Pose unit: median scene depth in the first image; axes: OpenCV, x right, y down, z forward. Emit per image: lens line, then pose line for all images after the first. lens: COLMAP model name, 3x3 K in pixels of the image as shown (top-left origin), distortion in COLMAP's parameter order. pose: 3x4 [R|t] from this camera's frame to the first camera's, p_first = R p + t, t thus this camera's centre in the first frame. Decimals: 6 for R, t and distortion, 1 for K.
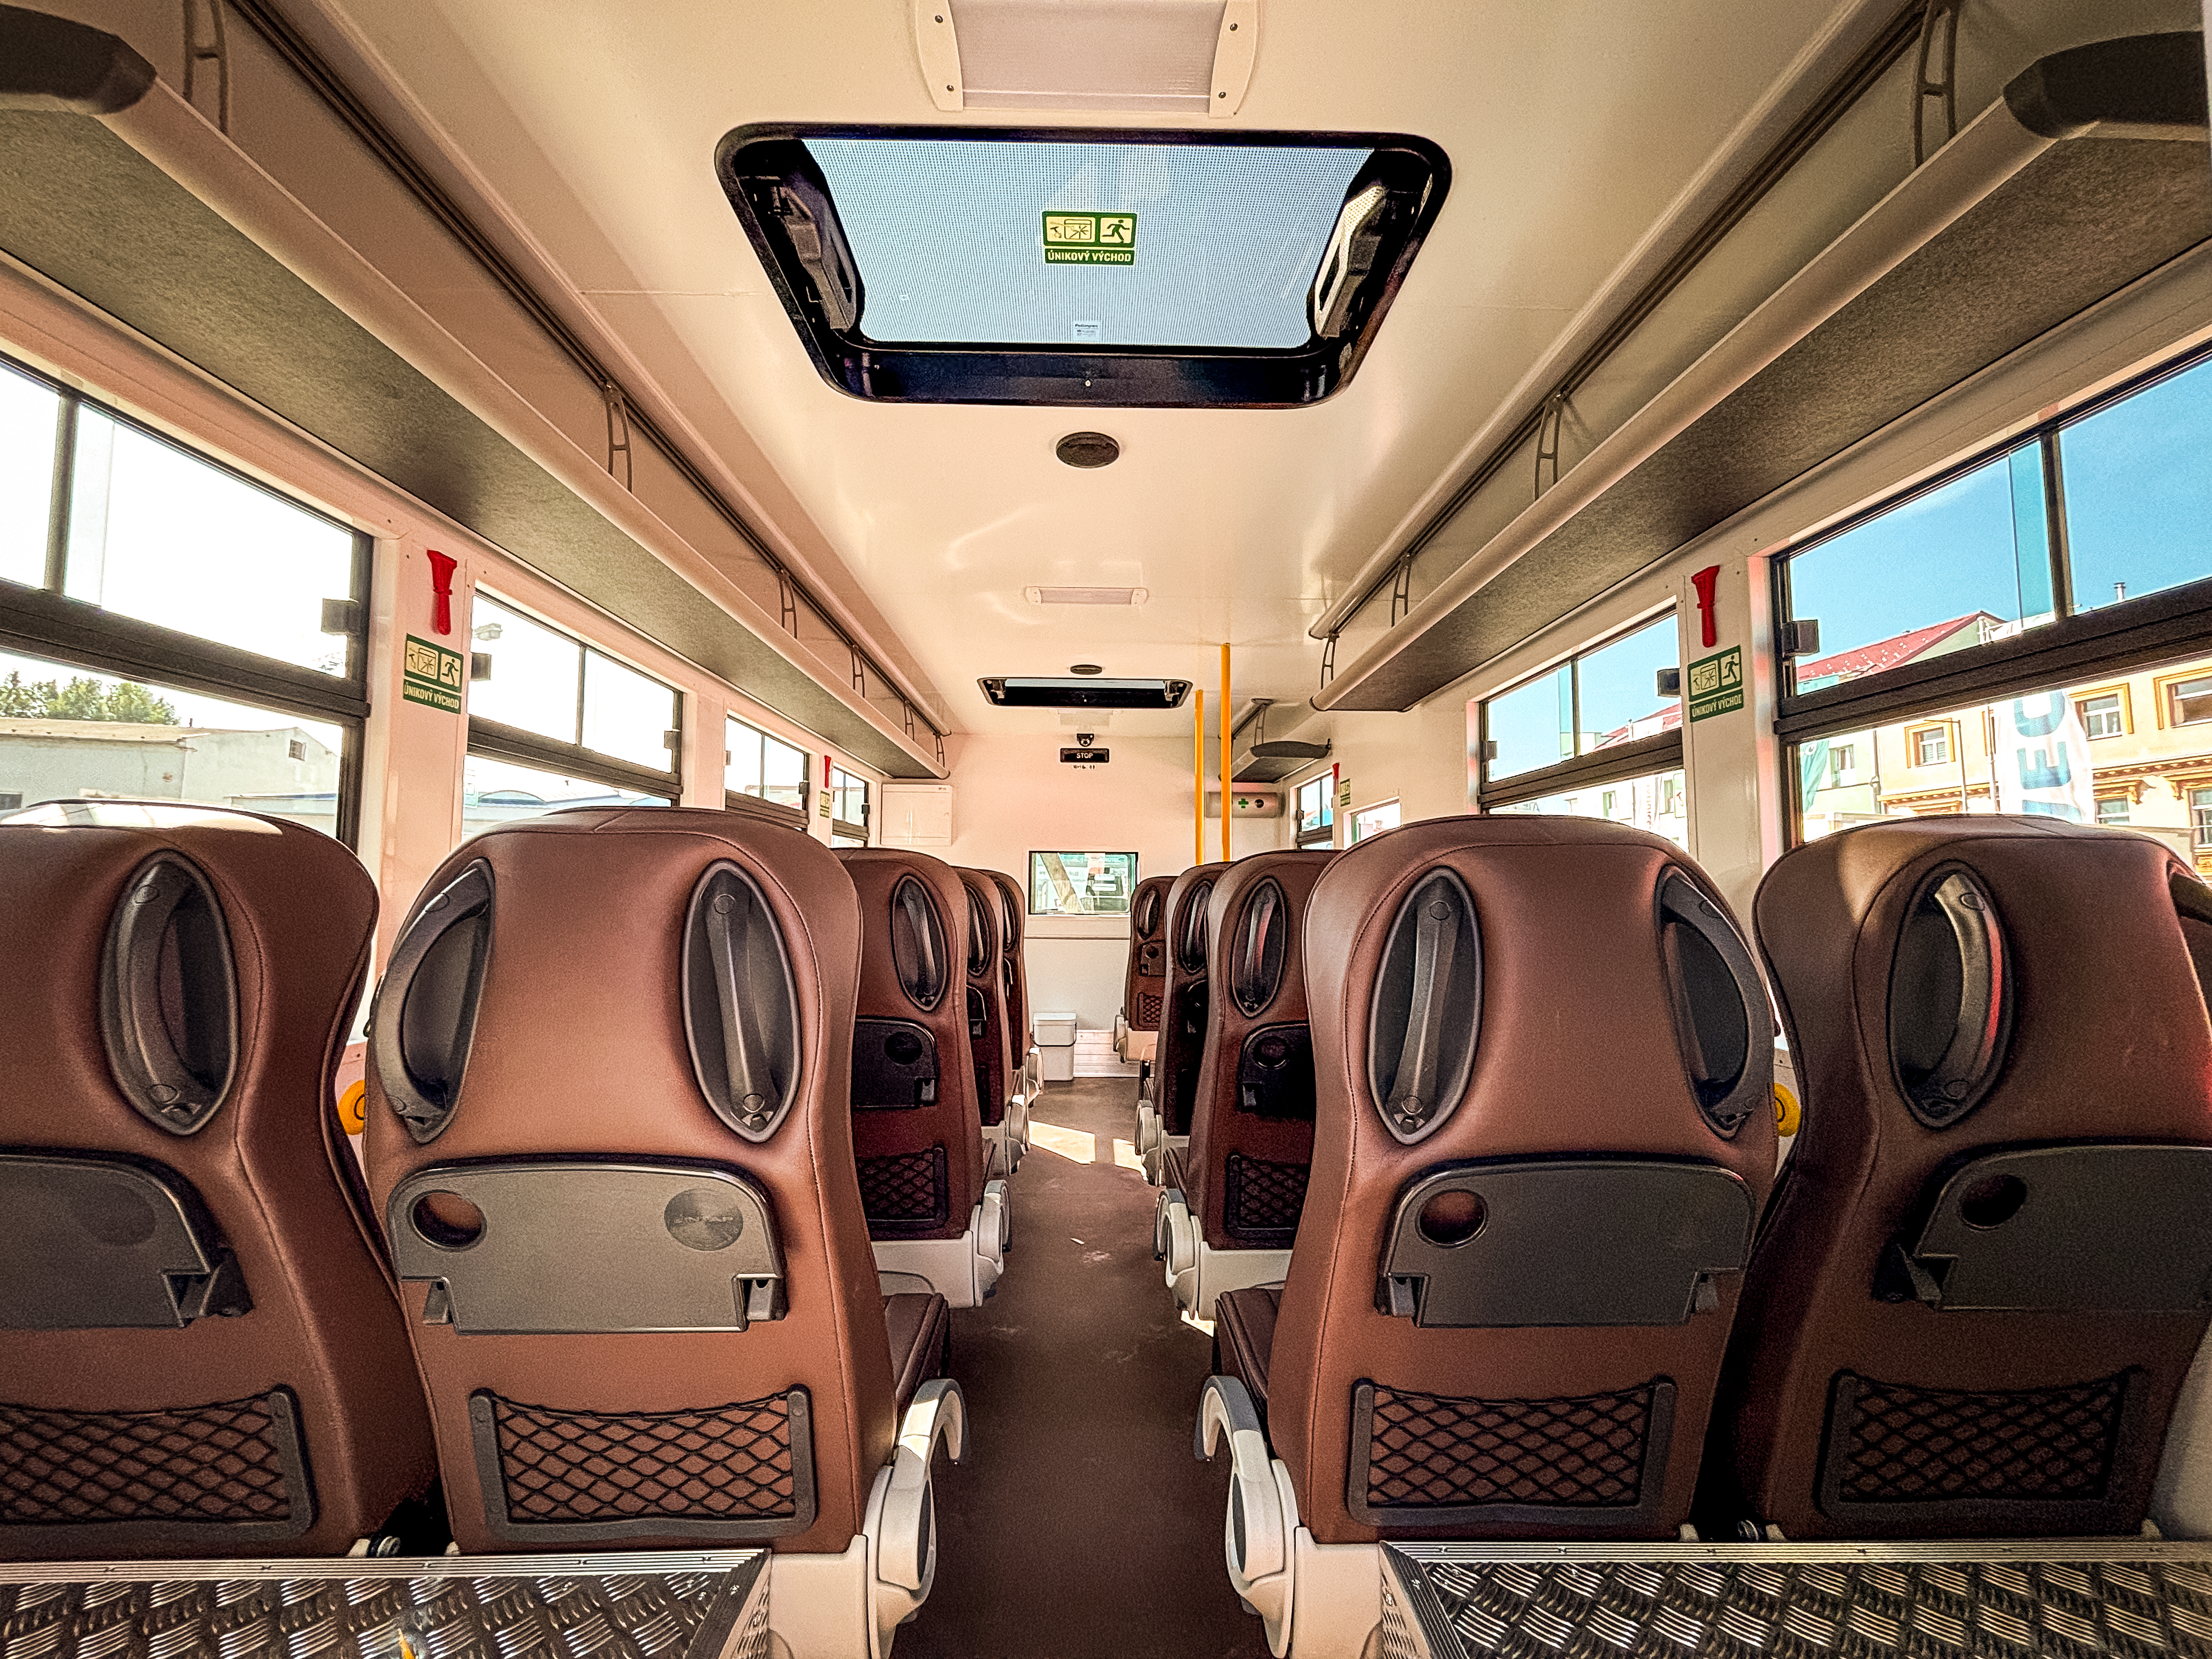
lens RADIAL K [[886.8, 0, 1100.2], [0, 886.8, 830.0], [0, 0, 1]] dist [0.004152, -0.001365]
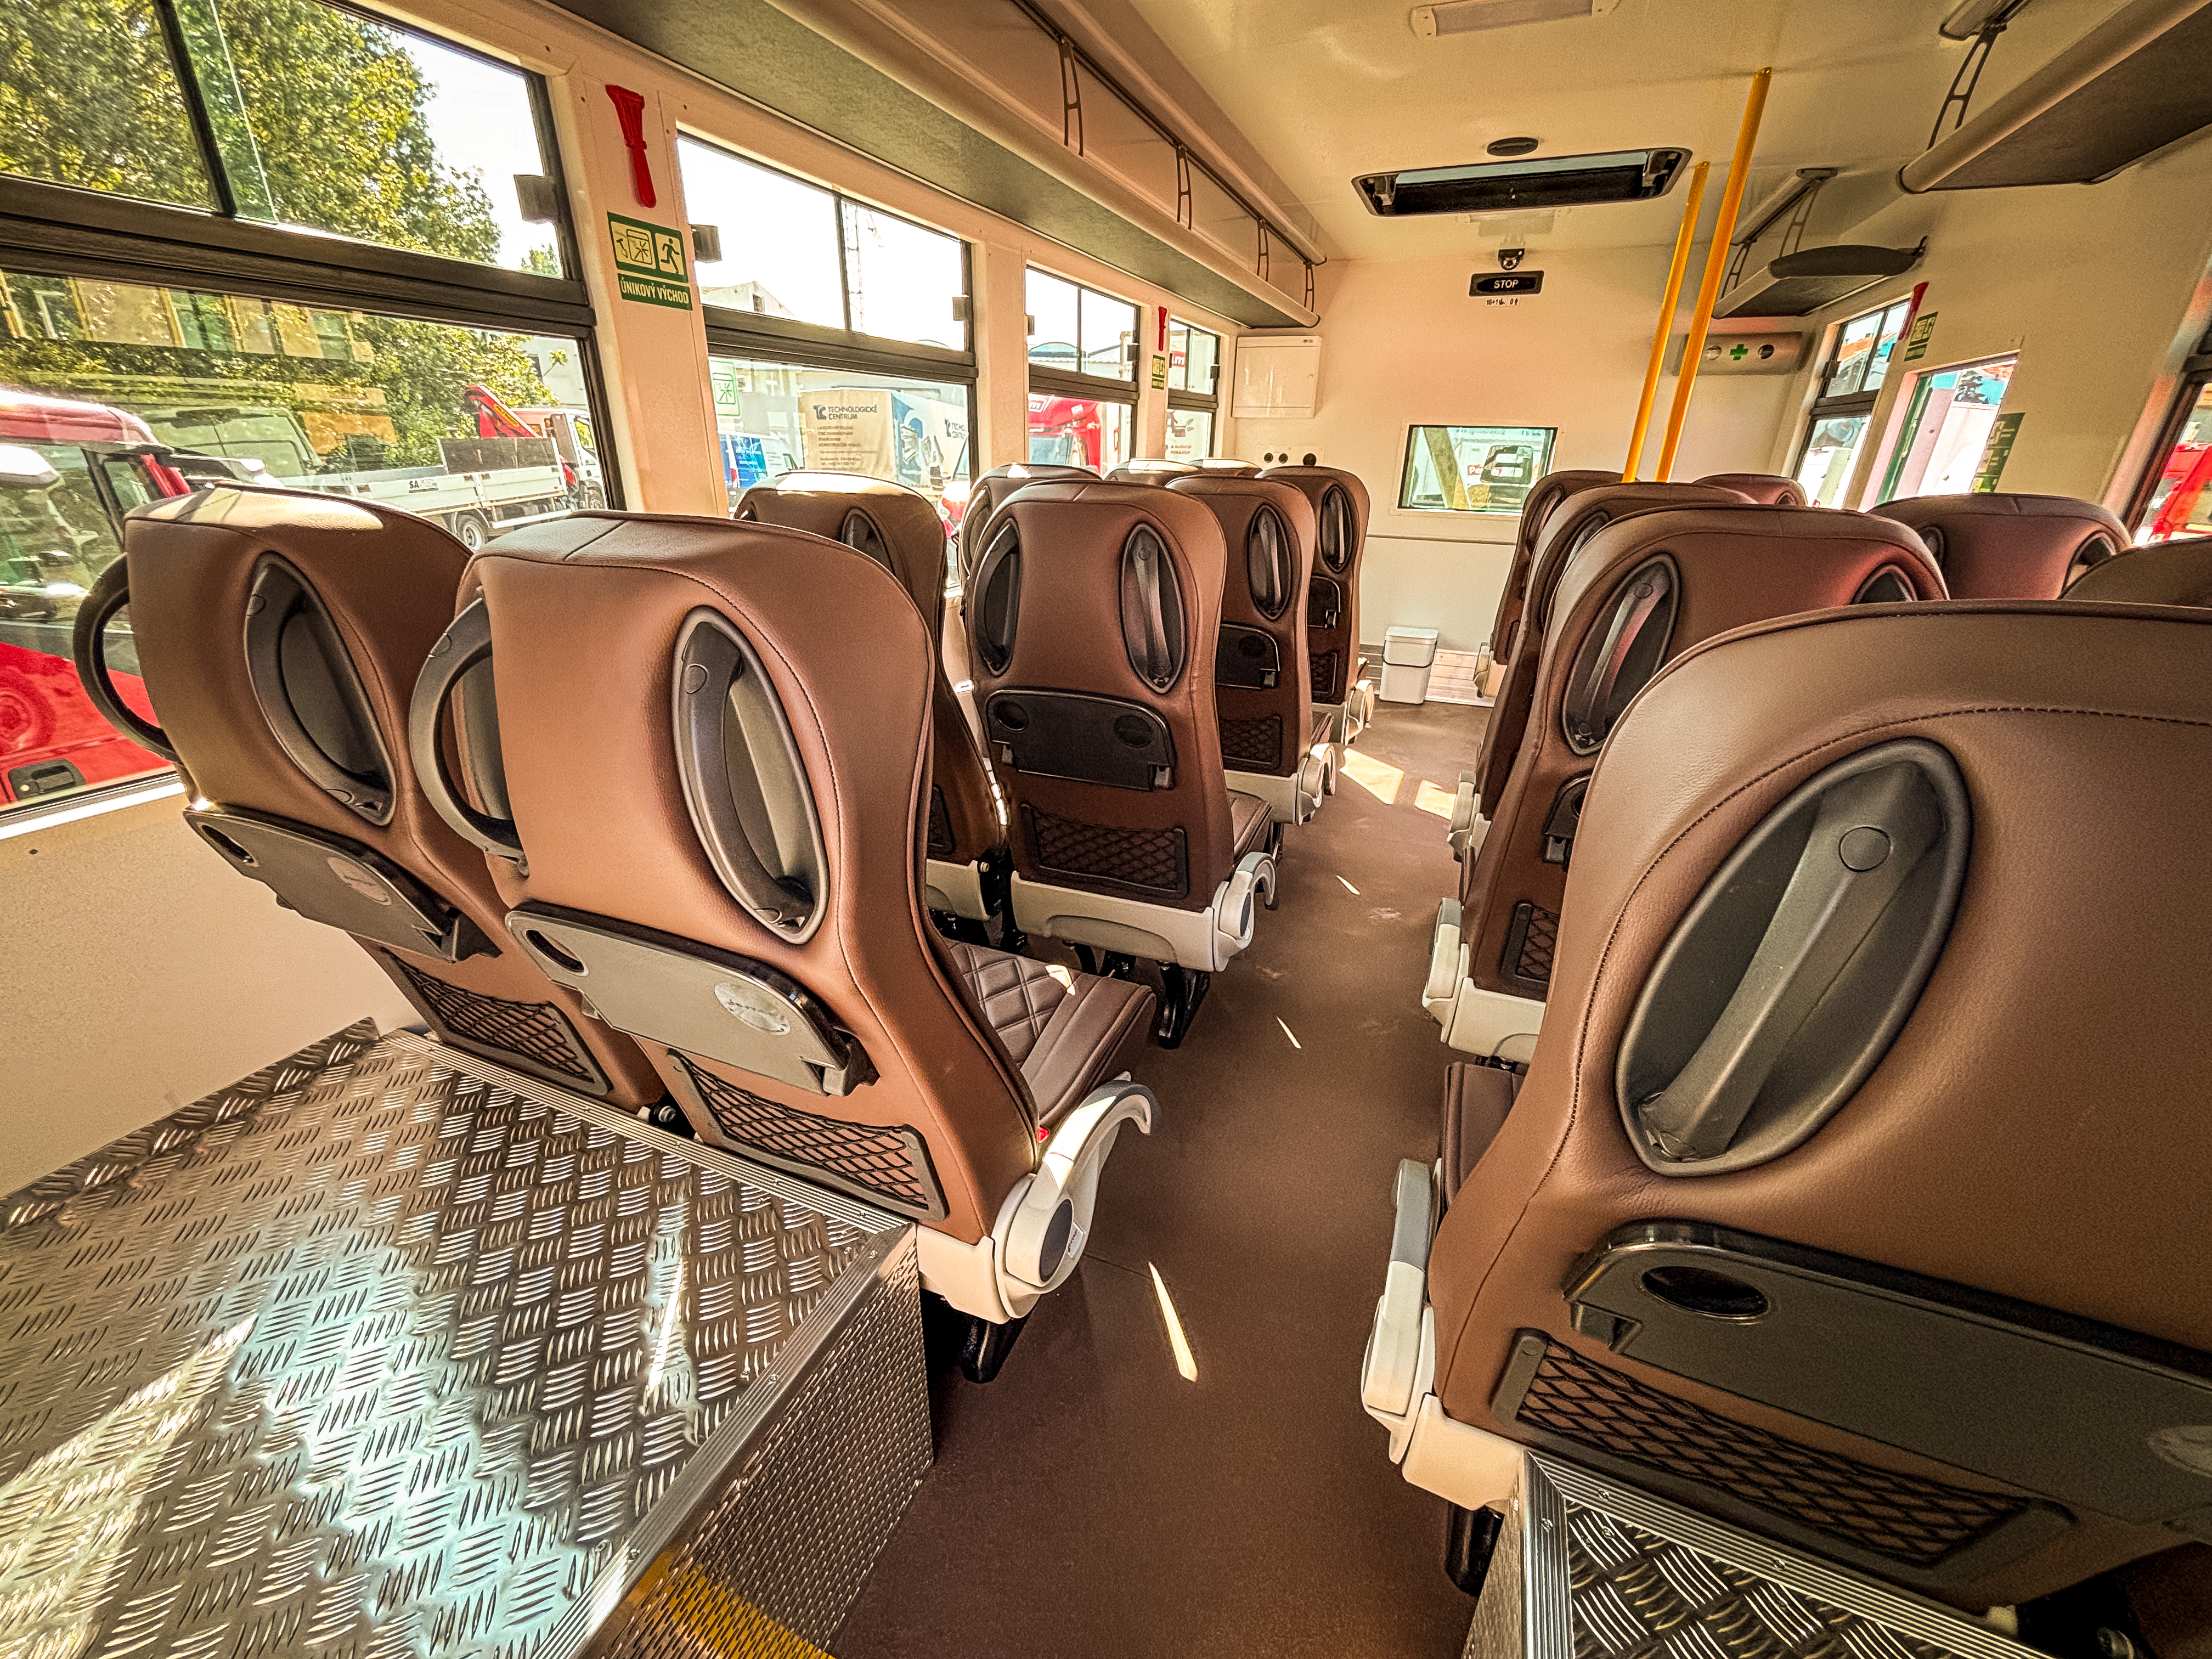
lens RADIAL K [[886.8, 0, 1104.3], [0, 886.8, 824.8], [0, 0, 1]] dist [0.004152, -0.001365]
pose [[0.912254, 0.171146, -0.372159, 0.066339], [0.016747, 0.892192, 0.451346, -0.047488], [0.409283, -0.417975, 0.811039, 0.162345]]
